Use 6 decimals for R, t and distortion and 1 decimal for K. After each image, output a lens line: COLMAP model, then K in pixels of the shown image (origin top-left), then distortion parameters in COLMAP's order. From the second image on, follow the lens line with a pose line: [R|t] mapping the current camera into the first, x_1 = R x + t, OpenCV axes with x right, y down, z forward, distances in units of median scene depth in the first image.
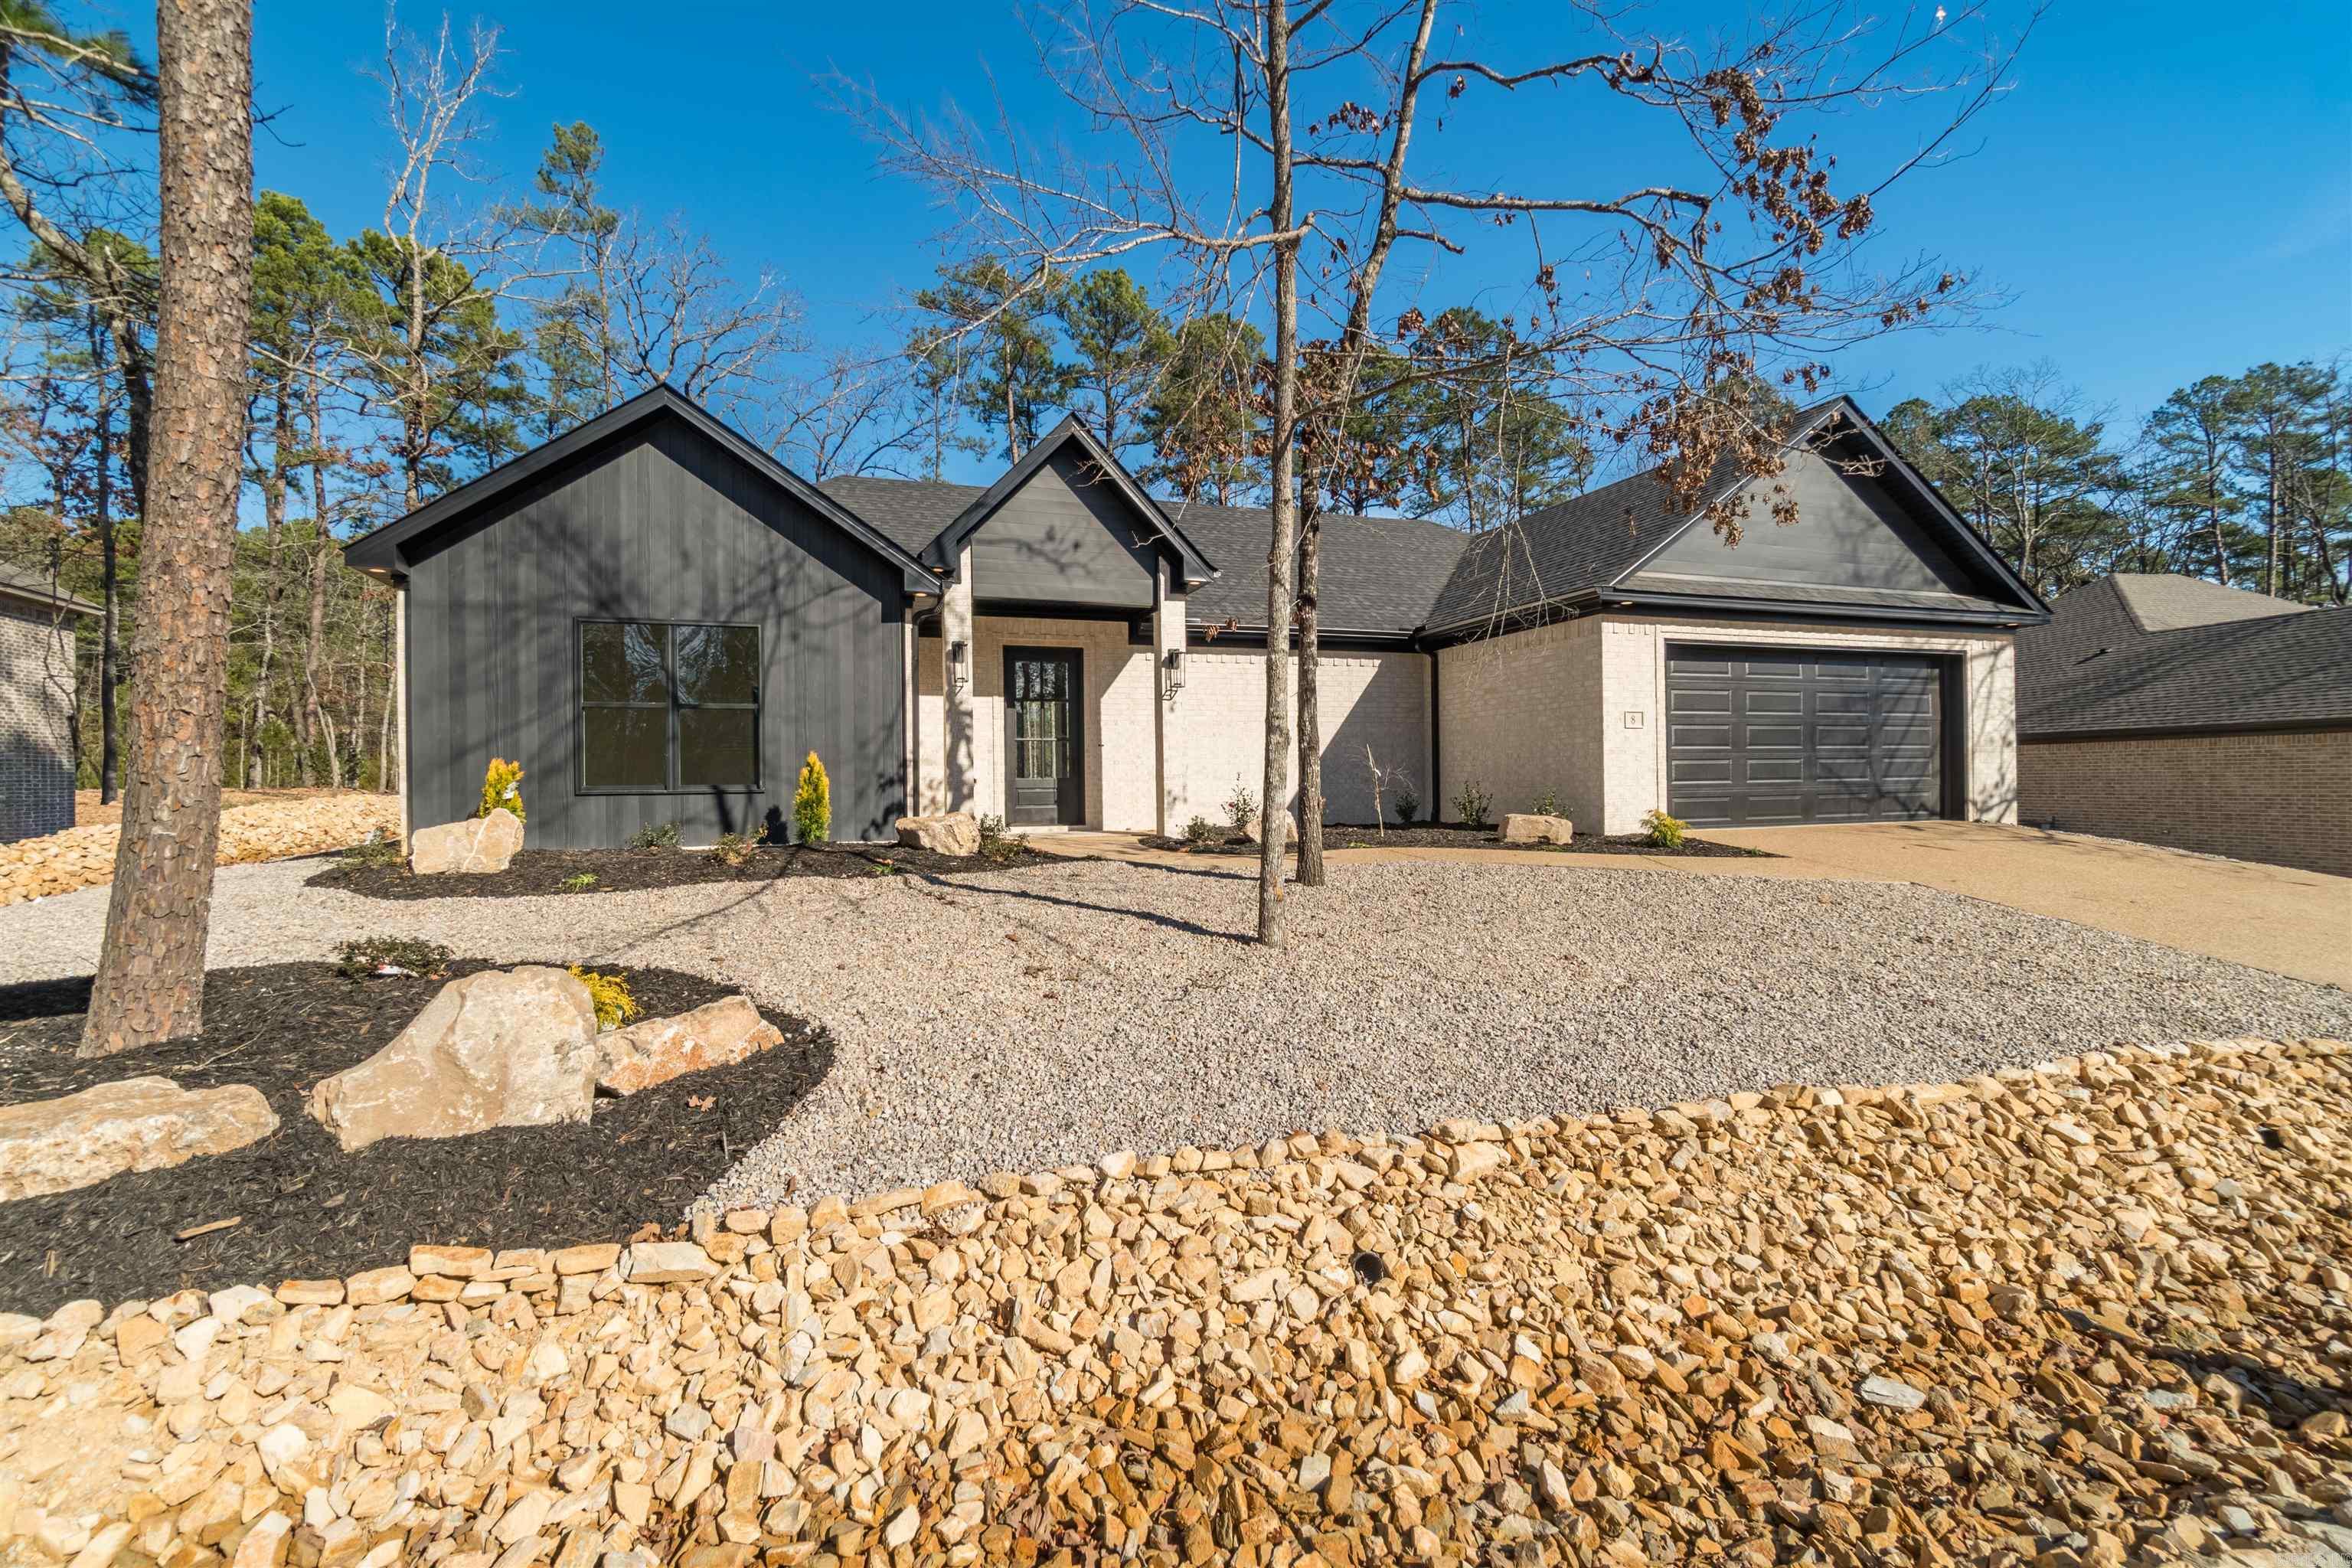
lens RADIAL K [[1006.0, 0, 1176.0], [0, 1006.0, 784.0], [0, 0, 1]] dist [-0.000500, -0.008169]
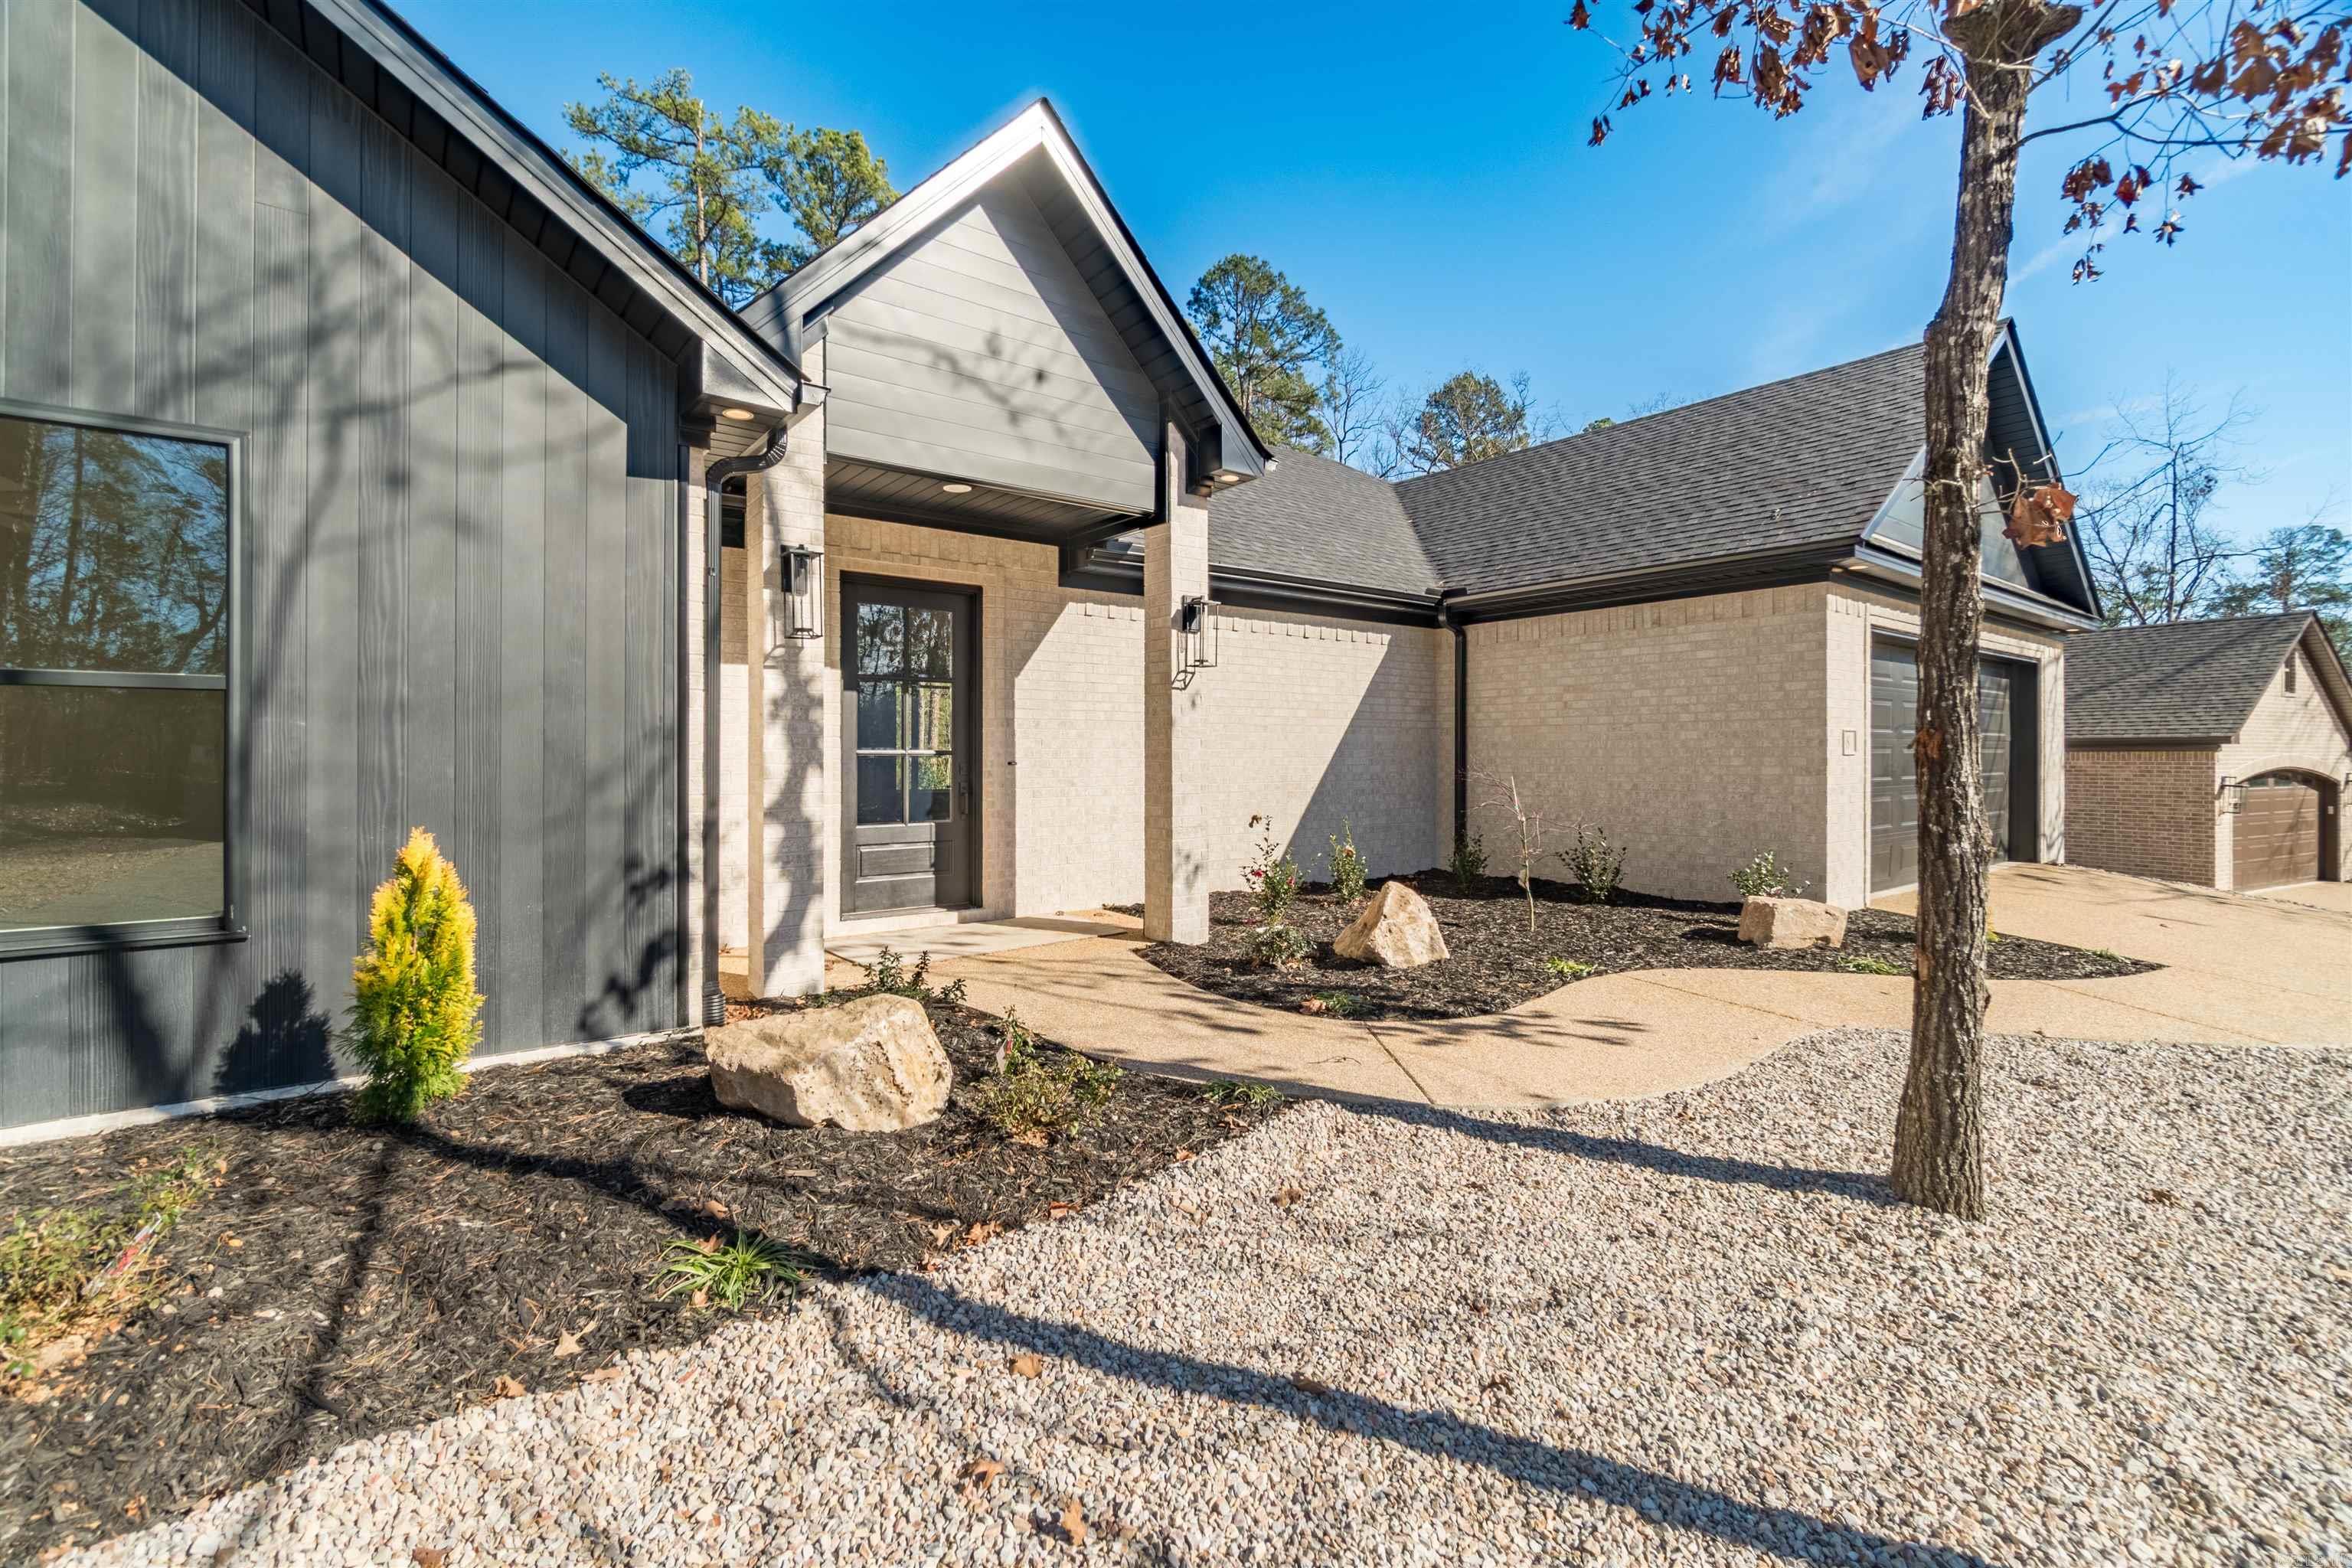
lens RADIAL K [[1002.3, 0, 1166.6], [0, 1002.3, 759.6], [0, 0, 1]] dist [0.000033, -0.007771]
pose [[0.949868, 0.011512, 0.312439, -0.182279], [-0.011599, 0.999931, -0.001579, -0.043902], [-0.312435, -0.002124, 0.949937, 0.483925]]
